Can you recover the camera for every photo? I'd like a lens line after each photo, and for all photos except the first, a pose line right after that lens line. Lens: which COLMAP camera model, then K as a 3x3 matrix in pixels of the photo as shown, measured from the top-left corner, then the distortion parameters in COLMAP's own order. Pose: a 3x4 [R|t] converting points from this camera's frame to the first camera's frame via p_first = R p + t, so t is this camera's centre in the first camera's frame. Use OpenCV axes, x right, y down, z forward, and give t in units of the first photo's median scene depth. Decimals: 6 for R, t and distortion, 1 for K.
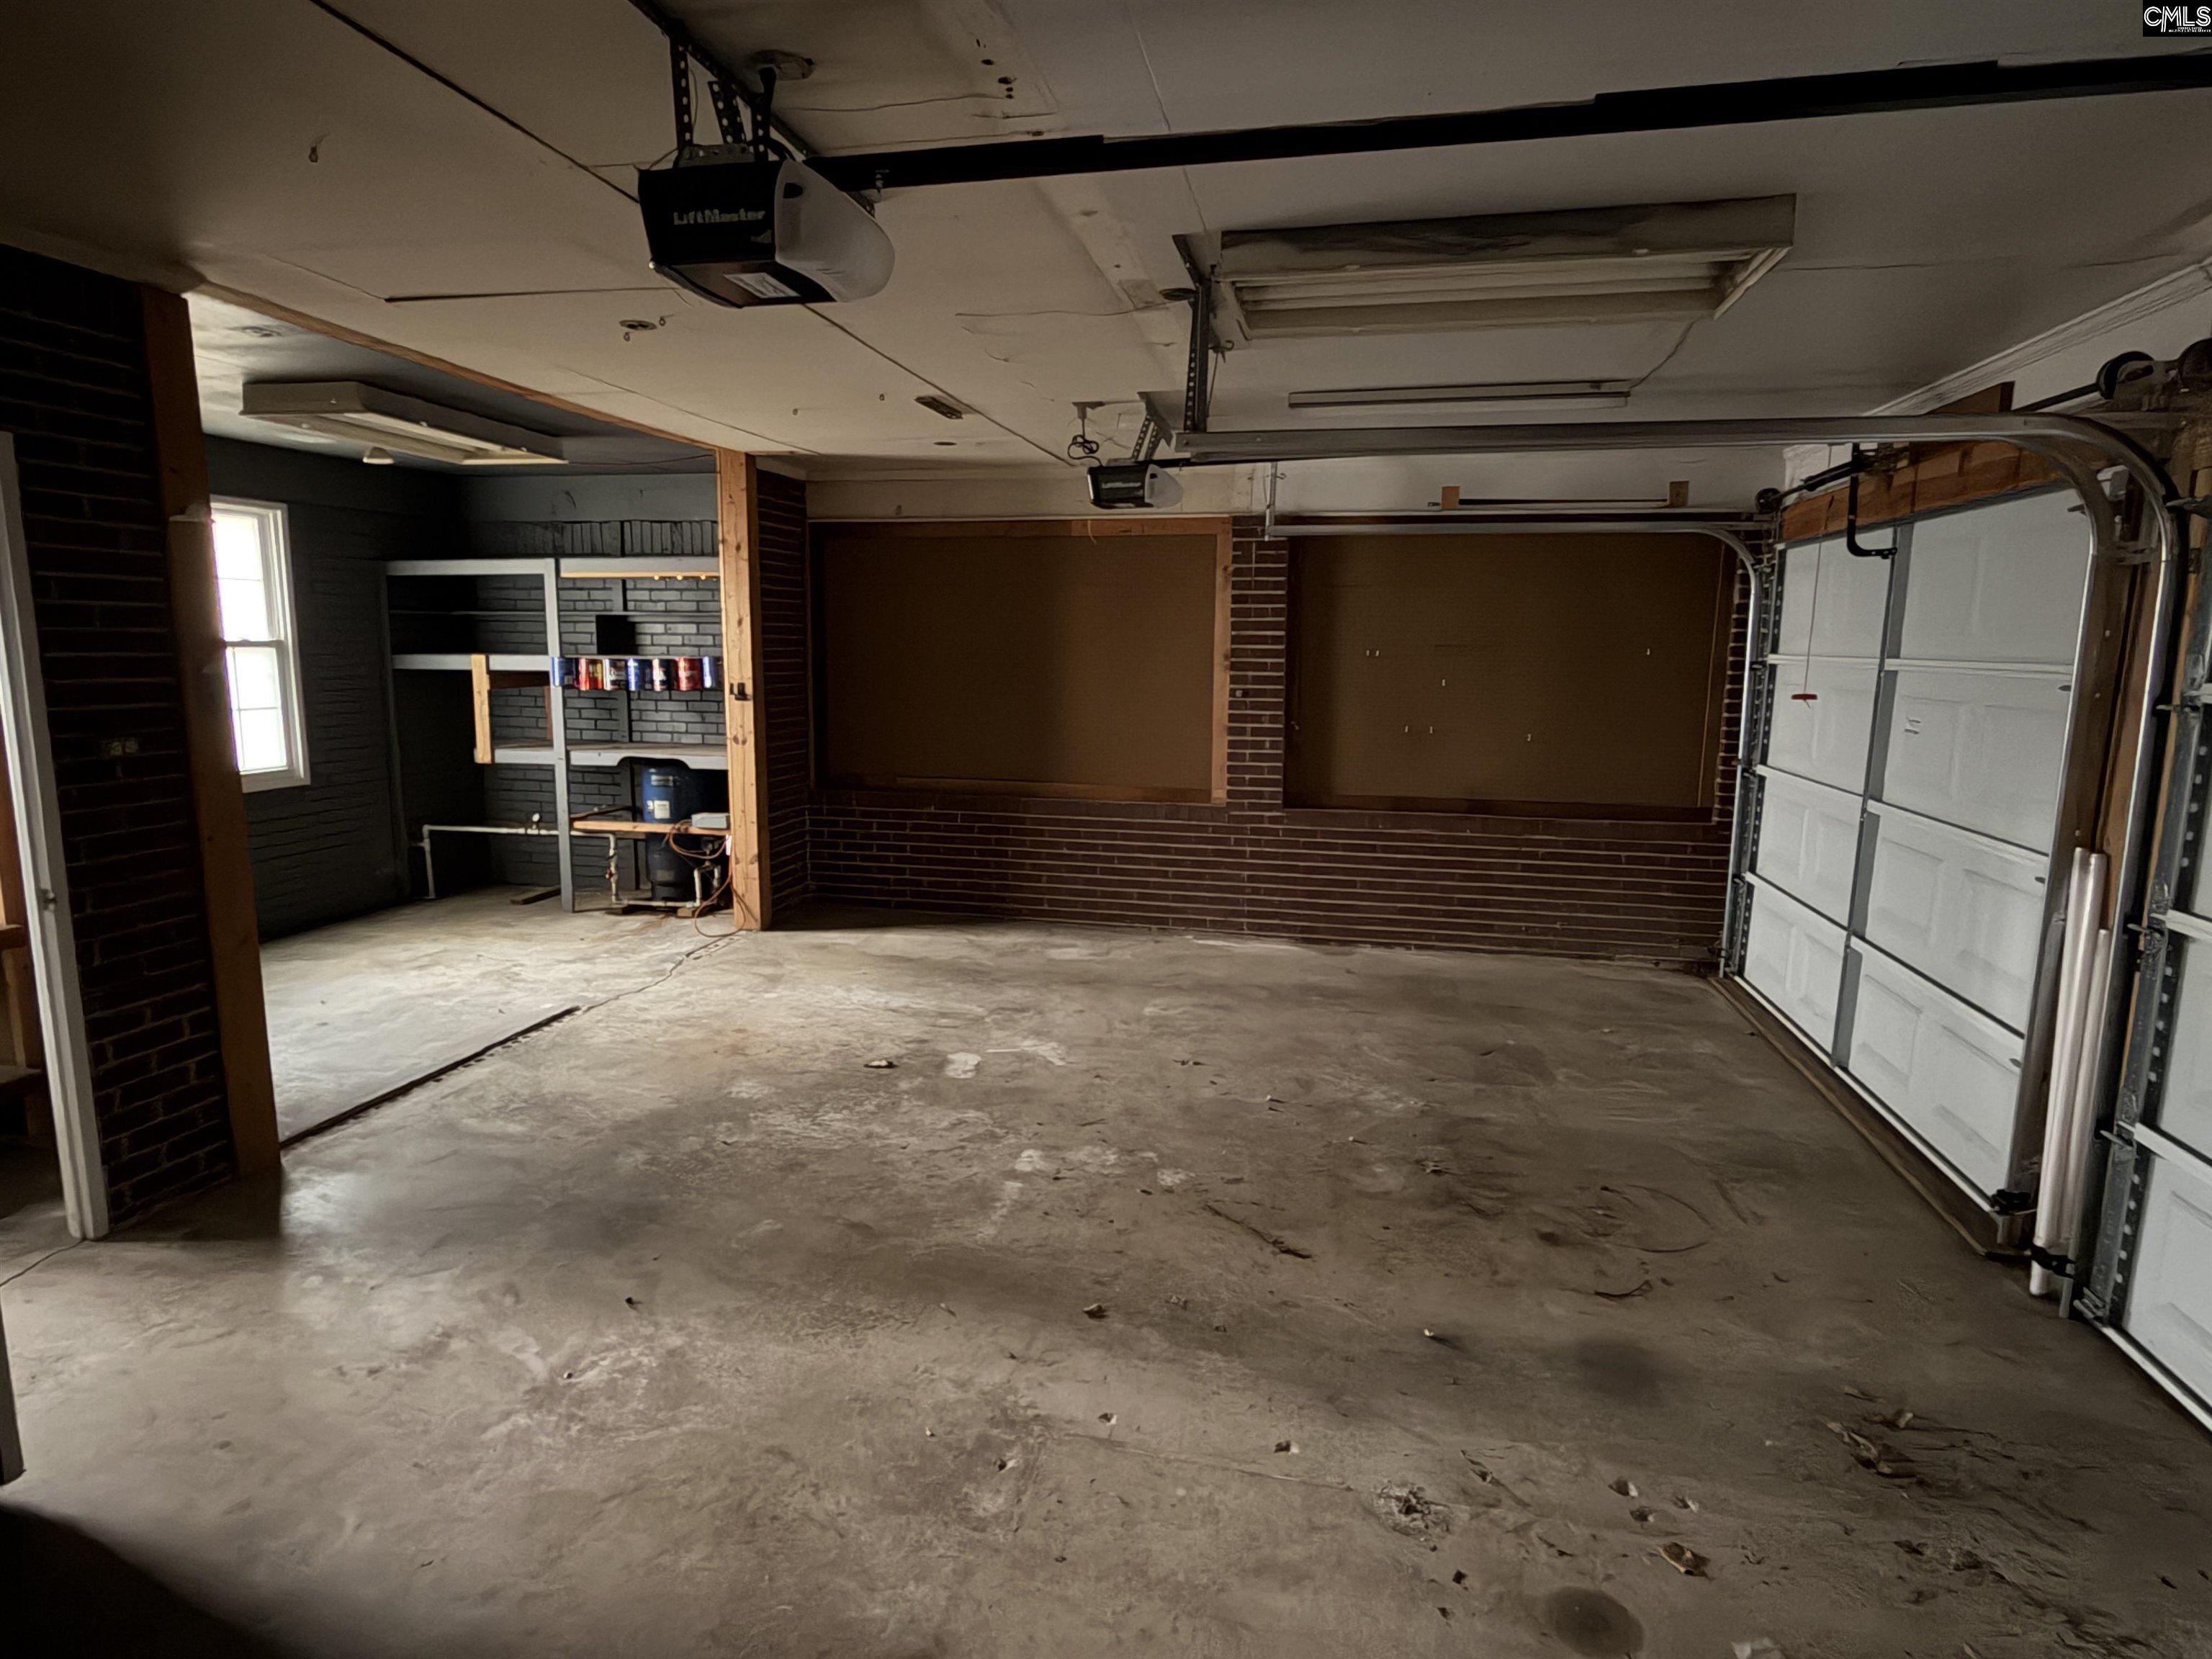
lens RADIAL K [[1187.8, 0, 1106.7], [0, 1187.8, 830.5], [0, 0, 1]] dist [0.000283, 0.000146]
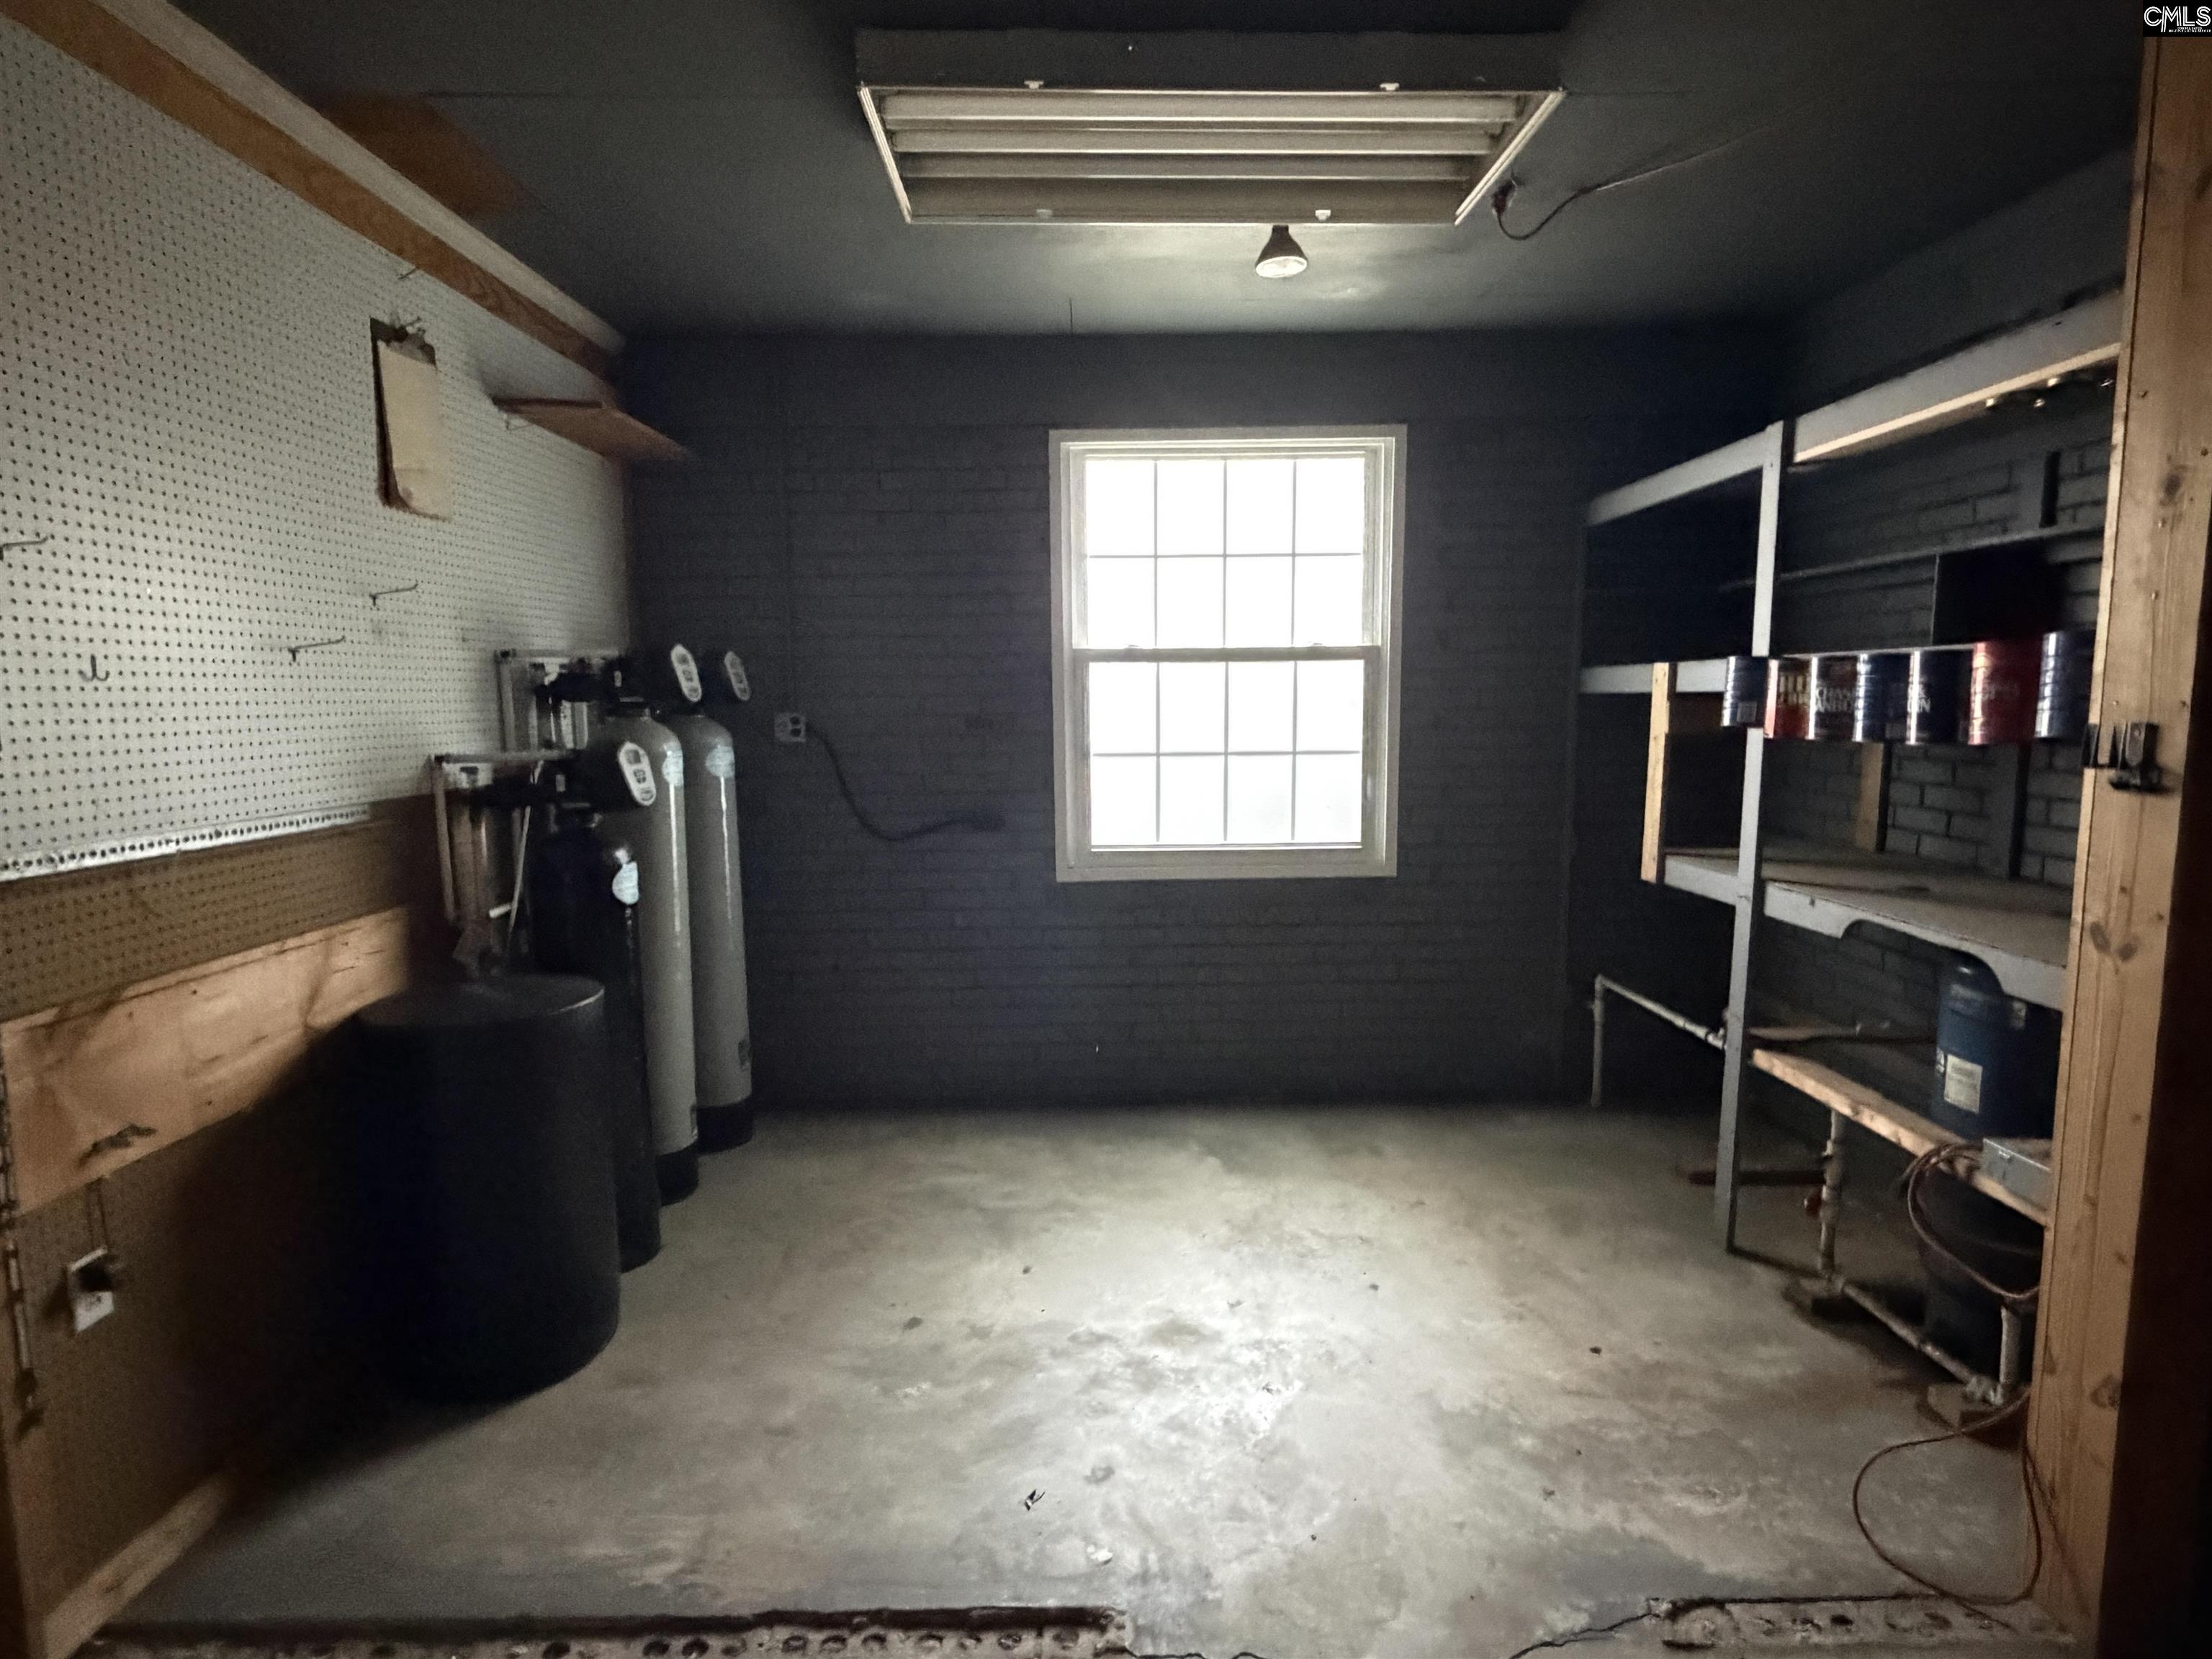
lens RADIAL K [[1187.8, 0, 1103.3], [0, 1187.8, 834.9], [0, 0, 1]] dist [0.000283, 0.000146]
pose [[0.212159, 0.103741, -0.971713, -0.097483], [-0.139818, 0.987342, 0.074882, -0.083742], [0.967181, 0.119976, 0.223978, 0.690168]]
